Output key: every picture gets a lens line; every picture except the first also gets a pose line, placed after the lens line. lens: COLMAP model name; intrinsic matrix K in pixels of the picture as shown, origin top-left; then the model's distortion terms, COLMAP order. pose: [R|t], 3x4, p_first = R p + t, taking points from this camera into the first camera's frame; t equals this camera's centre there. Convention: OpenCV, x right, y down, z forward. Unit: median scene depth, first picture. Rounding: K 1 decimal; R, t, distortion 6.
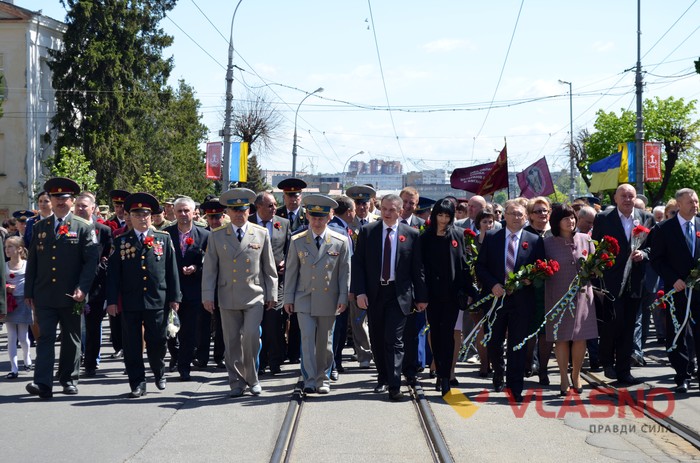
lens RADIAL K [[1724.9, 0, 347.6], [0, 1724.9, 231.2], [0, 0, 1]] dist [0.313858, 0.000000]
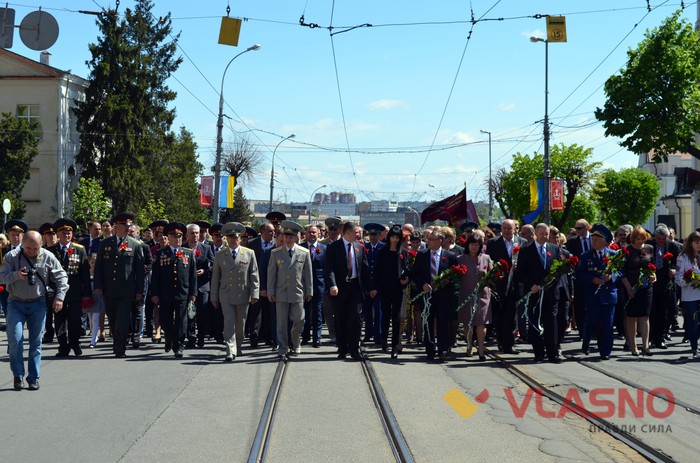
lens RADIAL K [[1186.8, 0, 353.7], [0, 1186.8, 235.6], [0, 0, 1]] dist [0.042970, 0.000000]
pose [[0.999282, 0.007472, 0.037141, -0.003113], [-0.007171, 0.999940, -0.008230, -0.002201], [-0.037200, 0.007957, 0.999276, 0.140636]]
